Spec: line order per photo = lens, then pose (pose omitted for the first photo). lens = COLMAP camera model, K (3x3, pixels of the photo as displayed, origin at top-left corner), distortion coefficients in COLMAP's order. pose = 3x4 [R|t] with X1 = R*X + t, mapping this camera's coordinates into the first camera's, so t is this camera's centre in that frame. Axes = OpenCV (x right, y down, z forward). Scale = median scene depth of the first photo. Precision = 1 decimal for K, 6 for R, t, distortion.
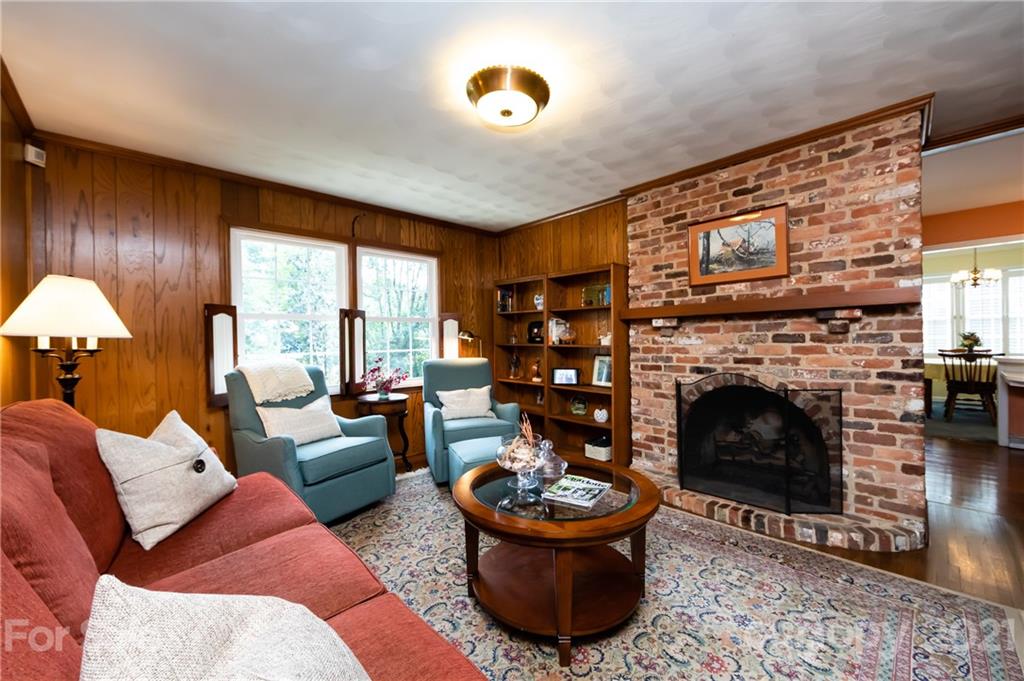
lens RADIAL K [[406.9, 0, 518.0], [0, 406.9, 332.2], [0, 0, 1]] dist [-0.004988, -0.000493]
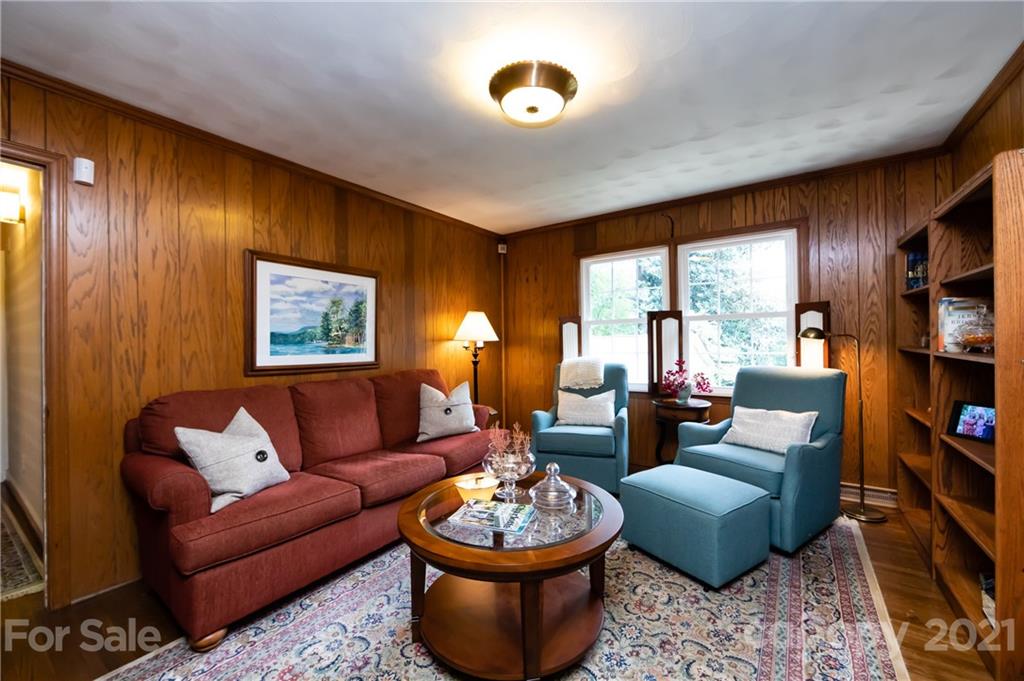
lens RADIAL K [[406.9, 0, 517.2], [0, 406.9, 337.3], [0, 0, 1]] dist [-0.004988, -0.000493]
pose [[0.193916, -0.003563, -0.981012, 0.507930], [0.028337, 0.999596, 0.001971, -0.002015], [0.980609, -0.028181, 0.193939, 0.434453]]
